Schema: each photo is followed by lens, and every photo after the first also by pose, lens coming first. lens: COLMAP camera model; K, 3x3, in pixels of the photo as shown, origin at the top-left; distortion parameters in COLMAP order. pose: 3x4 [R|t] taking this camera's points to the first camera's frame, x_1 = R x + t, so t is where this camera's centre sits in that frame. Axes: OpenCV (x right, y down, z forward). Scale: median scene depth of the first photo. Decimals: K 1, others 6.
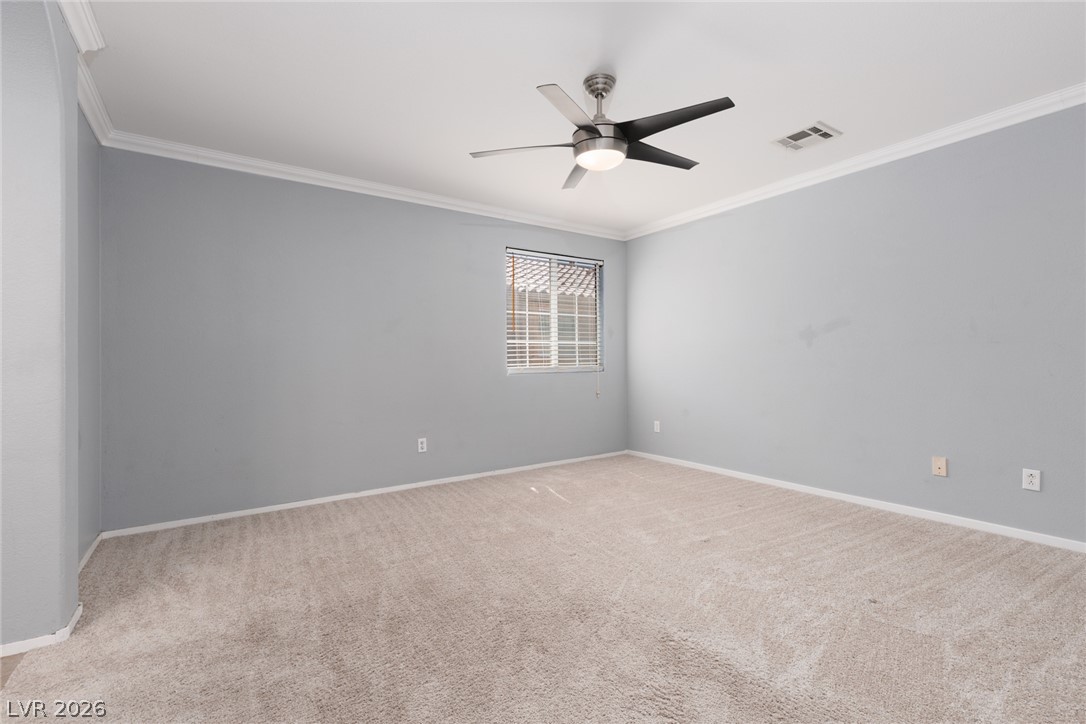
lens RADIAL K [[485.1, 0, 547.2], [0, 485.1, 360.3], [0, 0, 1]] dist [0.005720, -0.000631]
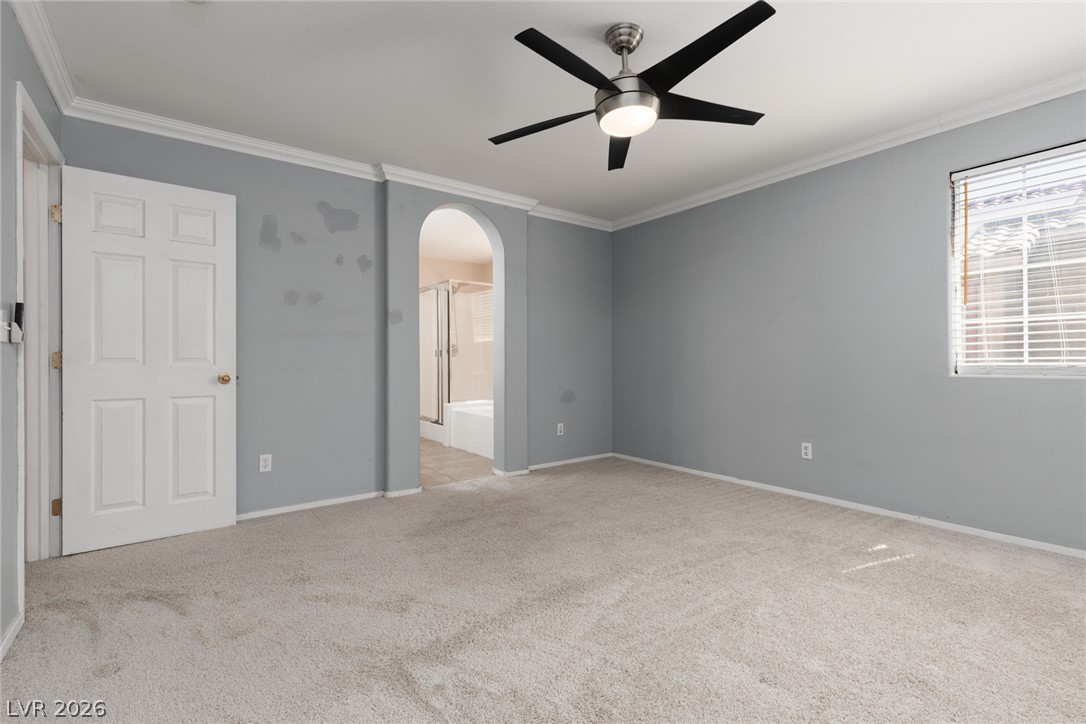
lens RADIAL K [[485.1, 0, 547.2], [0, 485.1, 360.3], [0, 0, 1]] dist [0.005720, -0.000631]
pose [[0.042406, 0.013328, -0.999012, 0.591864], [0.011476, 0.999839, 0.013826, -0.004808], [0.999035, -0.012051, 0.042247, 0.499980]]
